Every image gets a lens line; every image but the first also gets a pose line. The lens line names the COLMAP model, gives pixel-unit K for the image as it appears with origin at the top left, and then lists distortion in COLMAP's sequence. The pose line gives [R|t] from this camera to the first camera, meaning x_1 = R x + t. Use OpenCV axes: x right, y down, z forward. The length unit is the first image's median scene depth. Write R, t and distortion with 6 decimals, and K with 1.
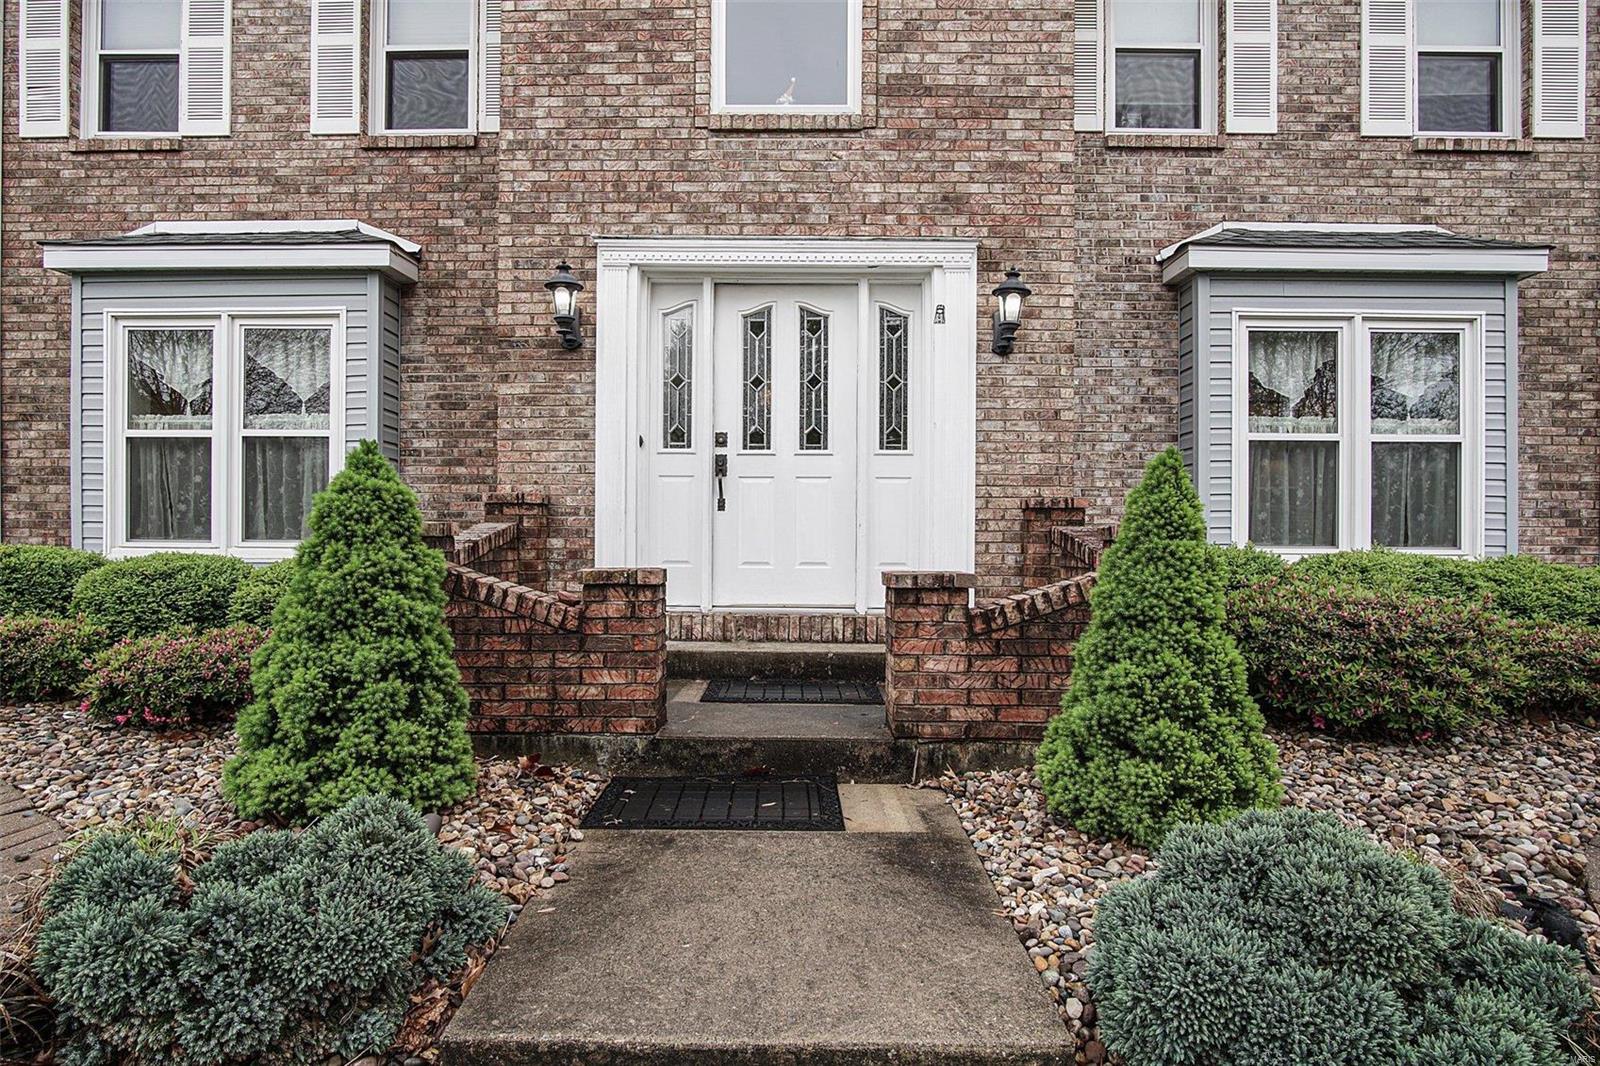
lens RADIAL K [[873.1, 0, 800.0], [0, 873.1, 533.0], [0, 0, 1]] dist [-0.024104, 0.001968]
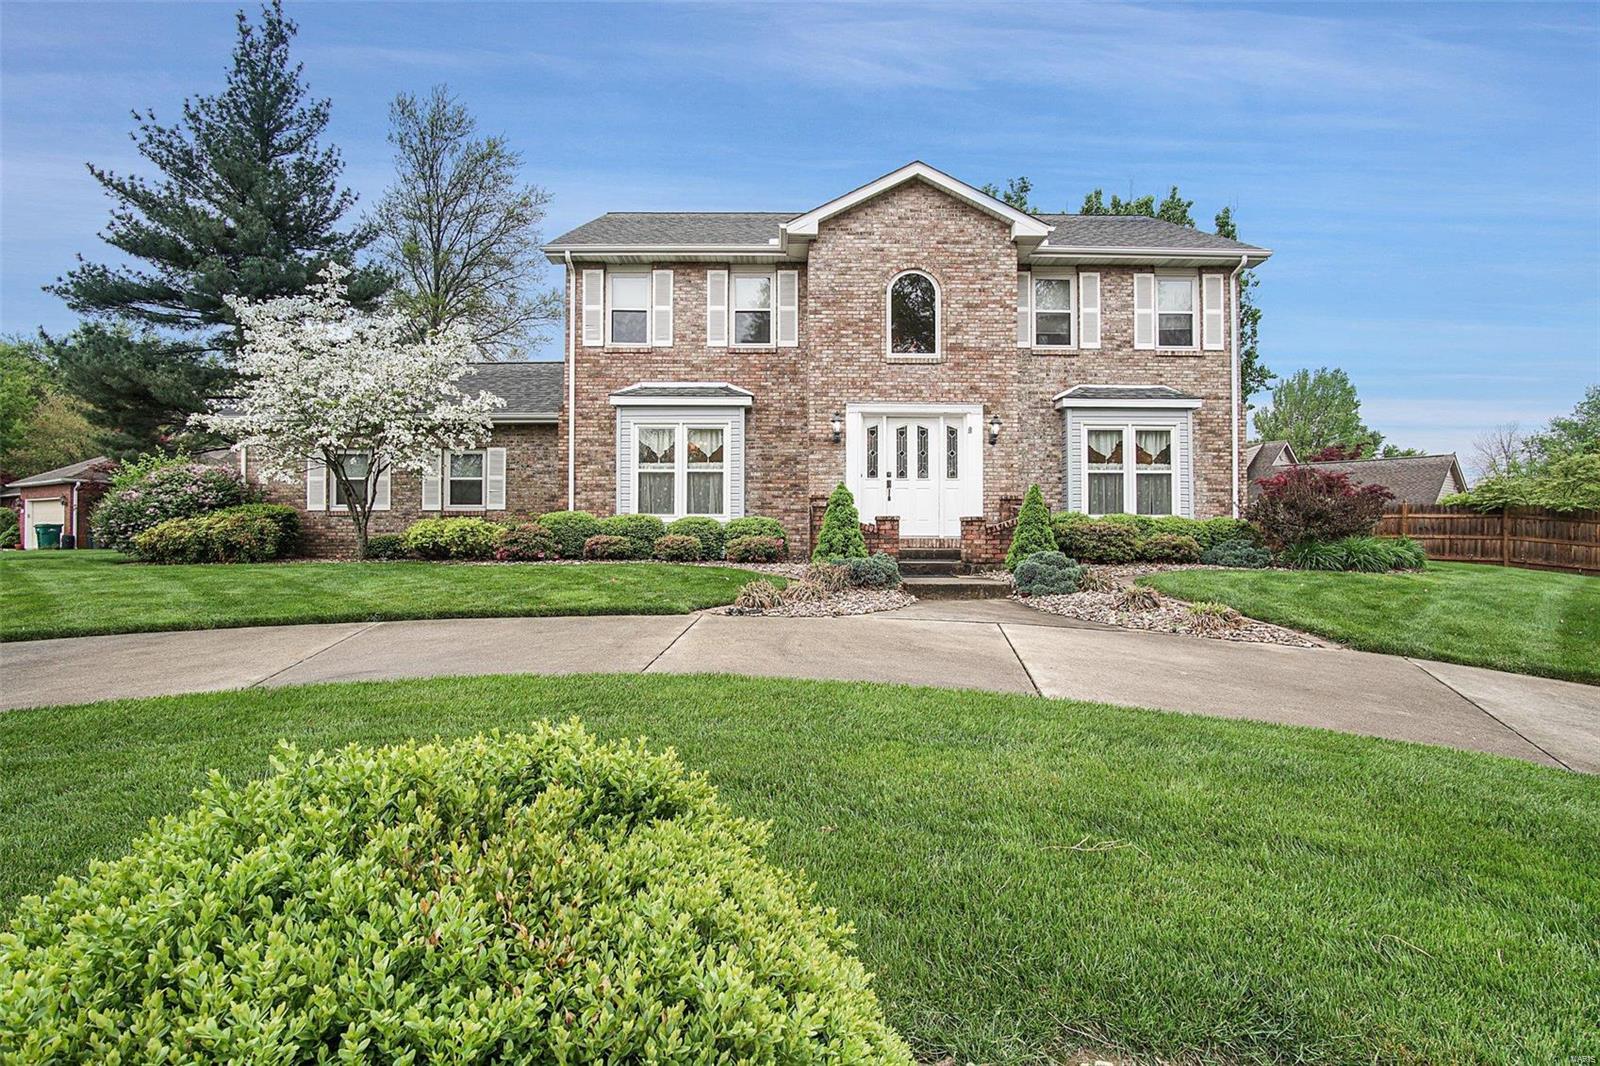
lens RADIAL K [[876.1, 0, 794.5], [0, 876.1, 513.8], [0, 0, 1]] dist [-0.021363, 0.000366]
pose [[0.999653, -0.003621, 0.026105, -0.415827], [0.004219, 0.999729, -0.022888, 0.068842], [-0.026015, 0.022990, 0.999397, -1.557929]]
